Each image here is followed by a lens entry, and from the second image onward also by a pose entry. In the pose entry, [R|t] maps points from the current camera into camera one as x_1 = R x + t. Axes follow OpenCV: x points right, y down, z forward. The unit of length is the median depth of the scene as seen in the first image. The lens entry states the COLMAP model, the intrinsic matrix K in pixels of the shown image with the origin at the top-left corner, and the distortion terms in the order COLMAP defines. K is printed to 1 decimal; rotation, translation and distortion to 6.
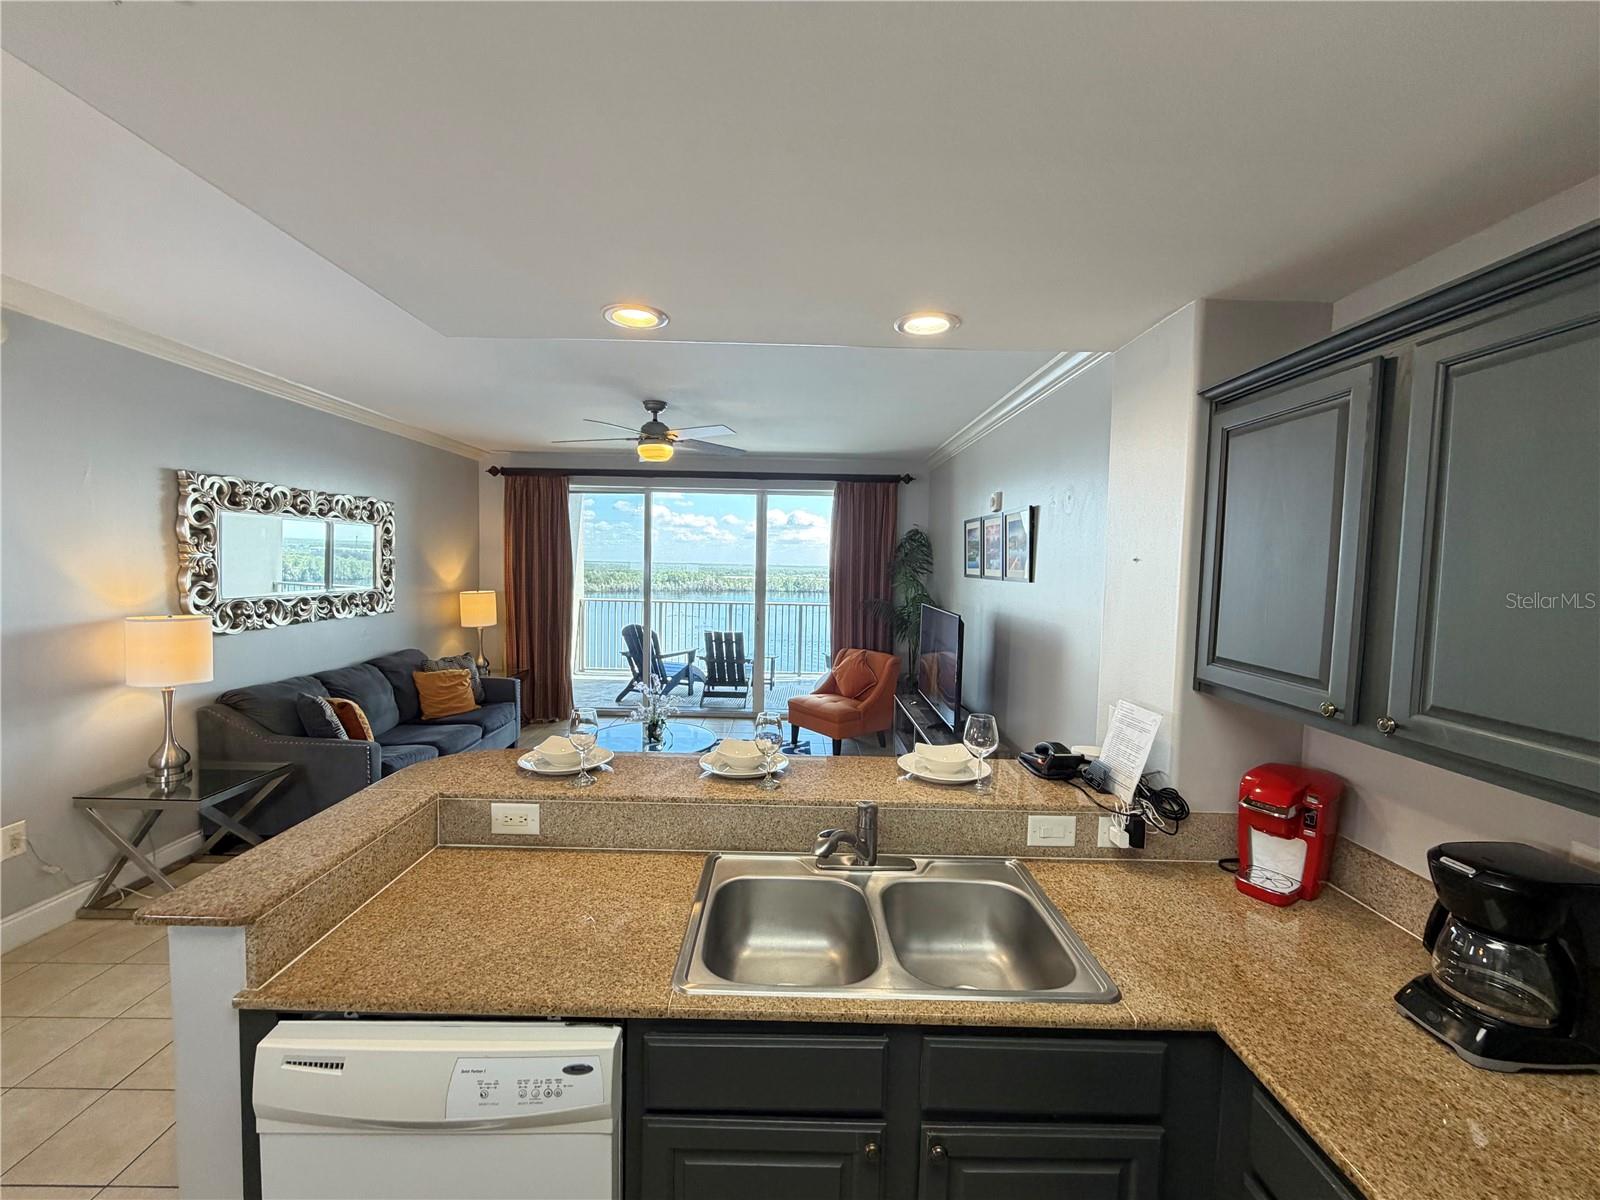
lens RADIAL K [[638.9, 0, 805.7], [0, 638.9, 591.1], [0, 0, 1]] dist [0.003085, -0.000784]
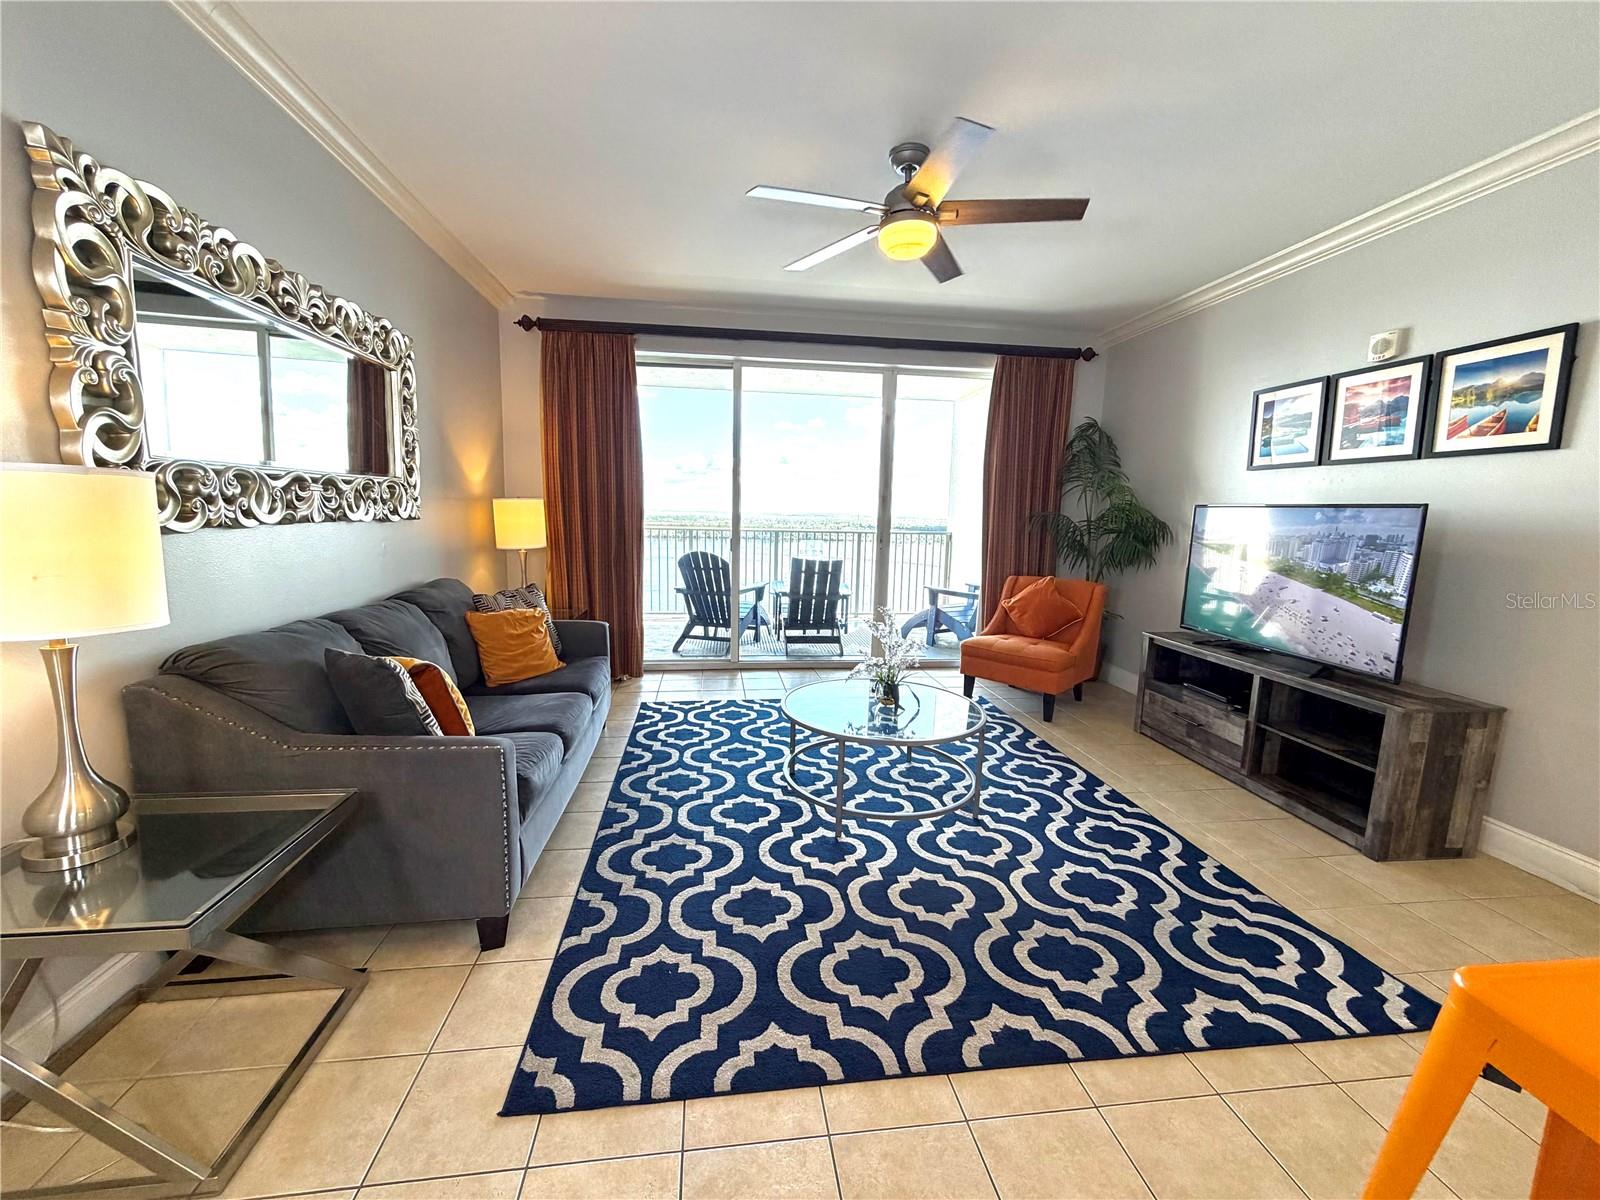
lens RADIAL K [[638.9, 0, 804.8], [0, 638.9, 589.6], [0, 0, 1]] dist [0.003085, -0.000784]
pose [[0.992619, -0.014477, 0.120408, -0.424695], [0.004651, 0.996663, 0.081496, 0.064252], [-0.121186, -0.080335, 0.989374, 0.401941]]
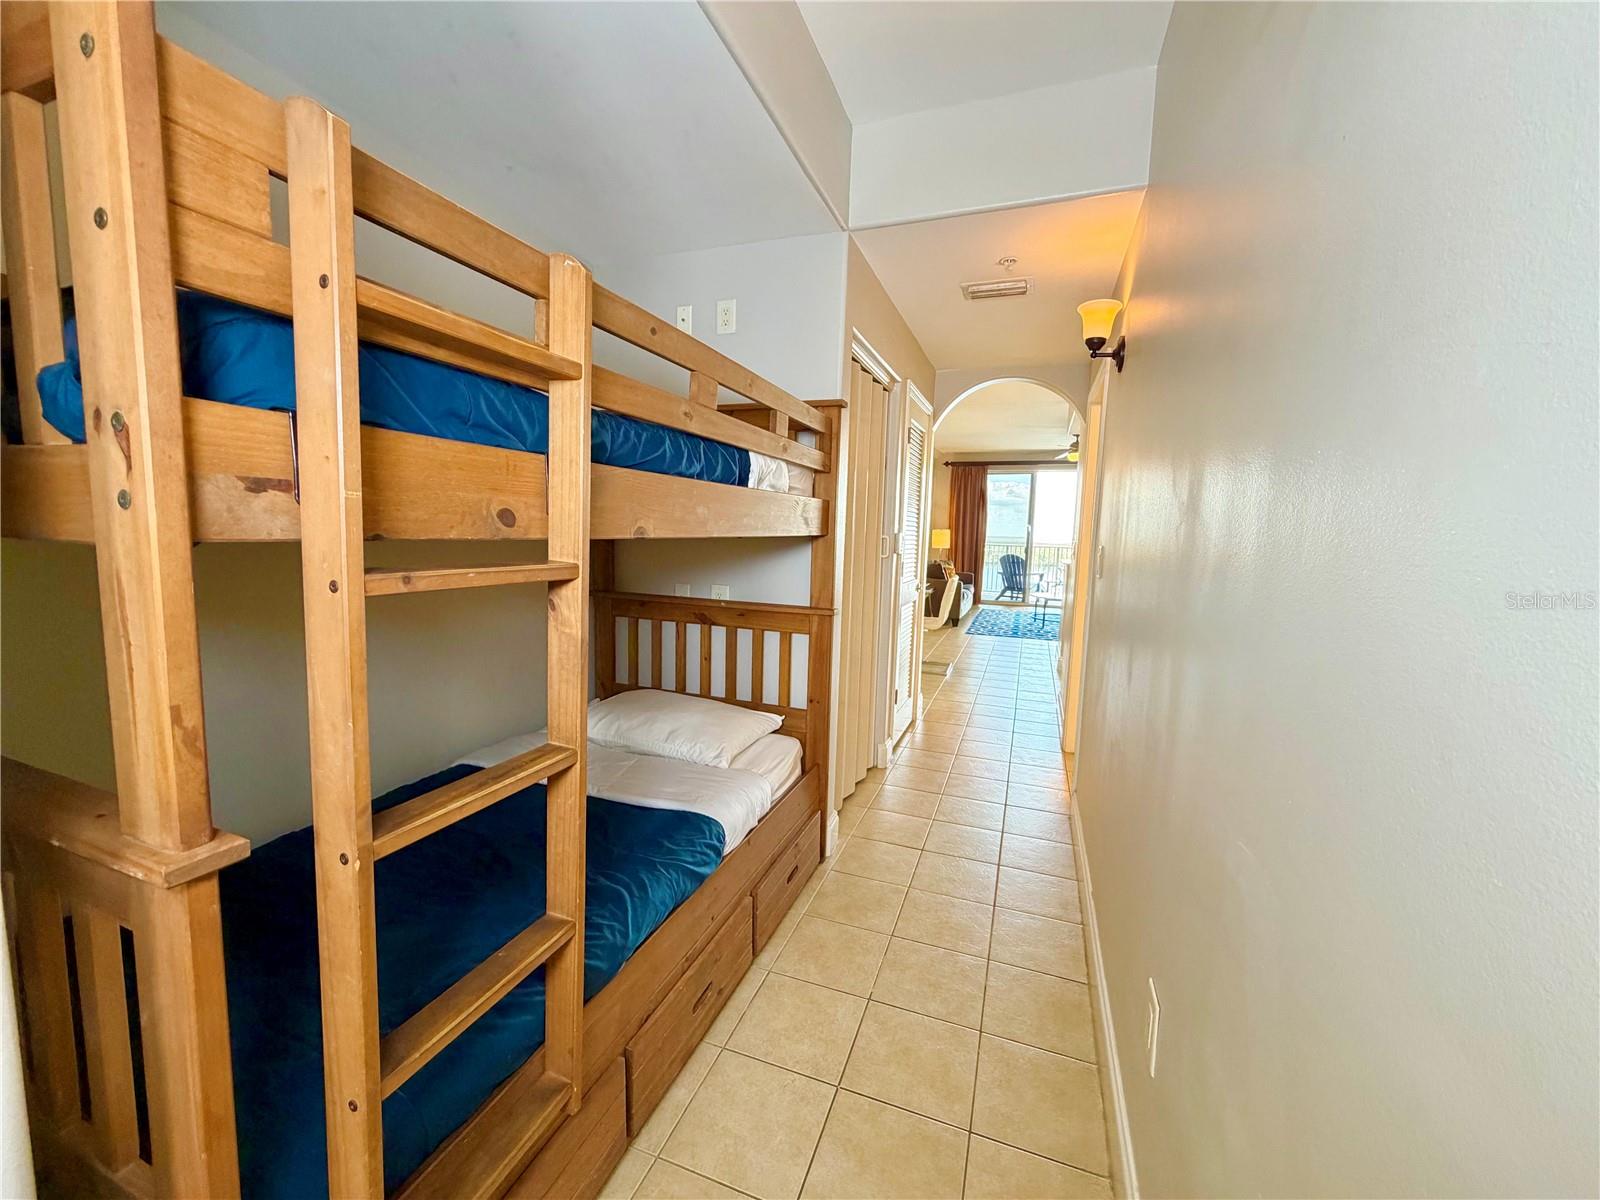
lens RADIAL K [[638.9, 0, 799.0], [0, 638.9, 598.7], [0, 0, 1]] dist [0.003085, -0.000784]
pose [[0.930034, 0.039418, -0.365354, -0.304617], [-0.020223, 0.998214, 0.056218, 0.154502], [0.366917, -0.044896, 0.929170, -1.312206]]
